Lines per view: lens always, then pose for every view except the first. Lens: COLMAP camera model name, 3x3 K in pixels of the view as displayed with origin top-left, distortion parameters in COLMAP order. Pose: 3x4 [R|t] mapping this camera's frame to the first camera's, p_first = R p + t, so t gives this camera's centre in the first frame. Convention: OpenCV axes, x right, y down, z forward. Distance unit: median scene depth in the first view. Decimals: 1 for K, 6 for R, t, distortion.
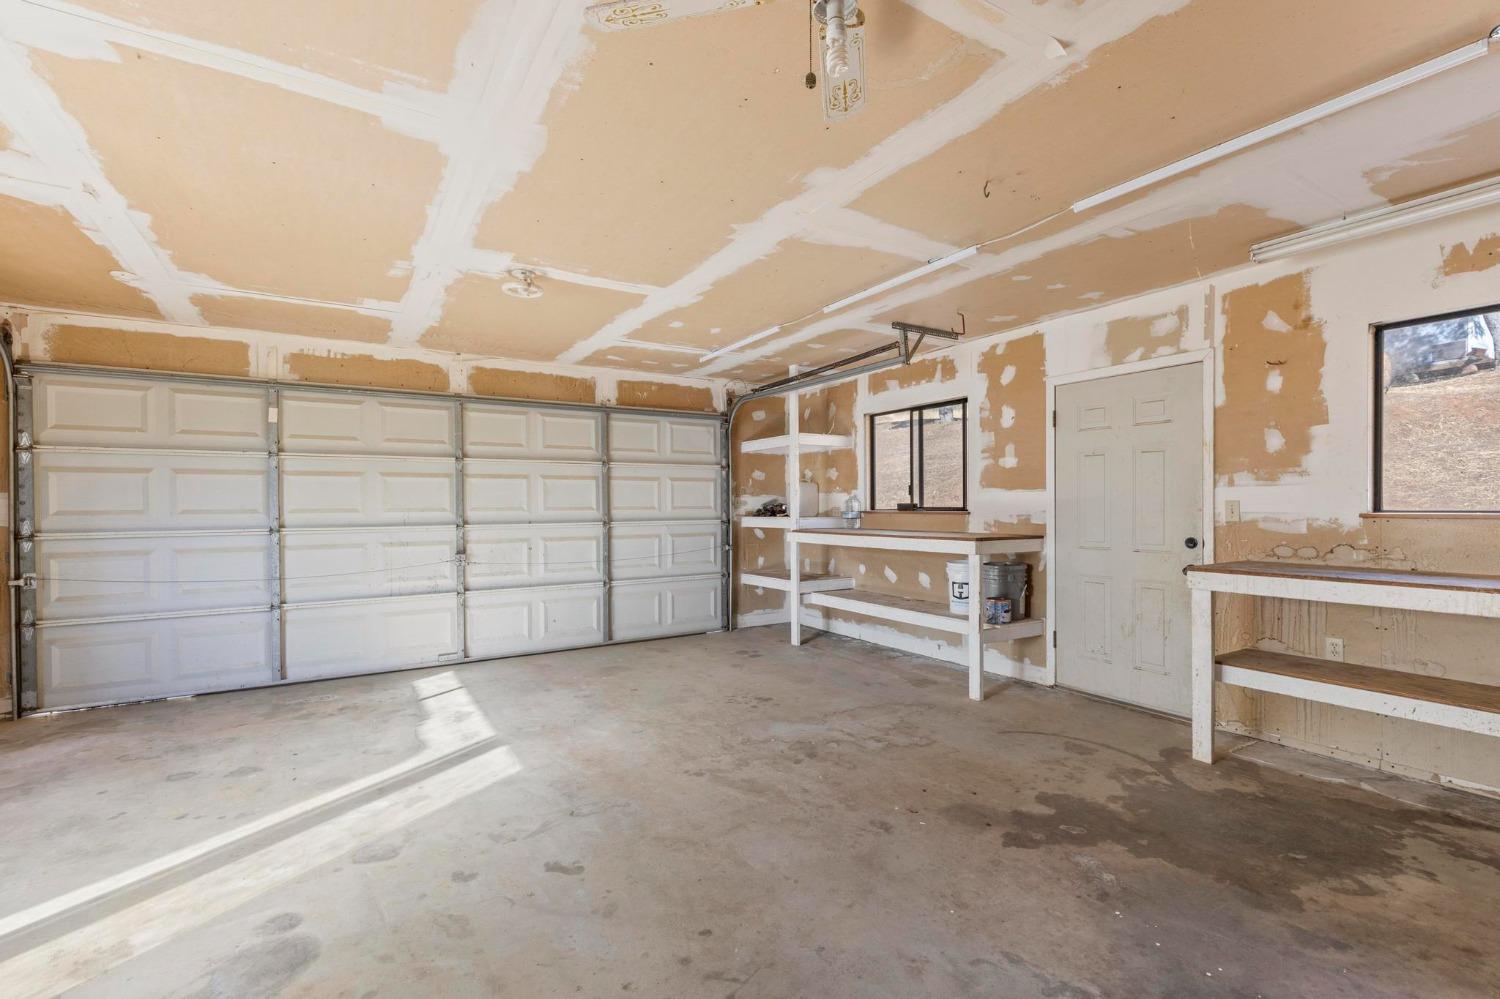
lens RADIAL K [[681.5, 0, 757.8], [0, 681.5, 507.1], [0, 0, 1]] dist [0.008768, -0.001594]
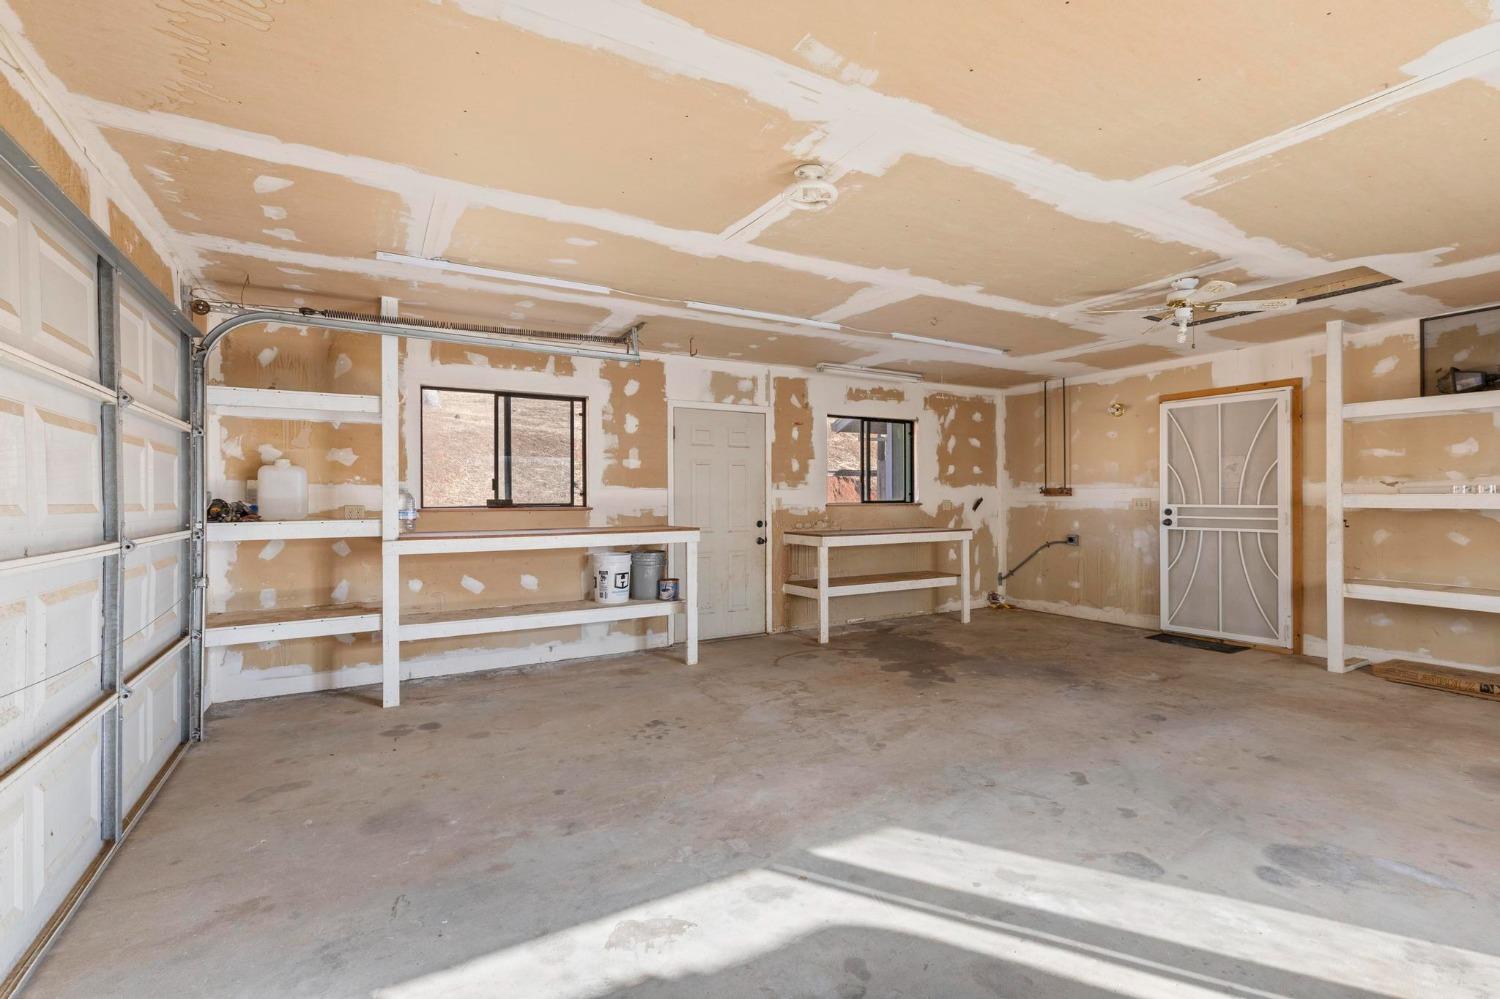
lens RADIAL K [[681.5, 0, 757.5], [0, 681.5, 493.9], [0, 0, 1]] dist [0.008768, -0.001594]
pose [[0.024111, 0.013731, 0.999615, -1.021513], [0.008659, 0.999865, -0.013943, 0.003914], [-0.999672, 0.008992, 0.023988, 1.006785]]
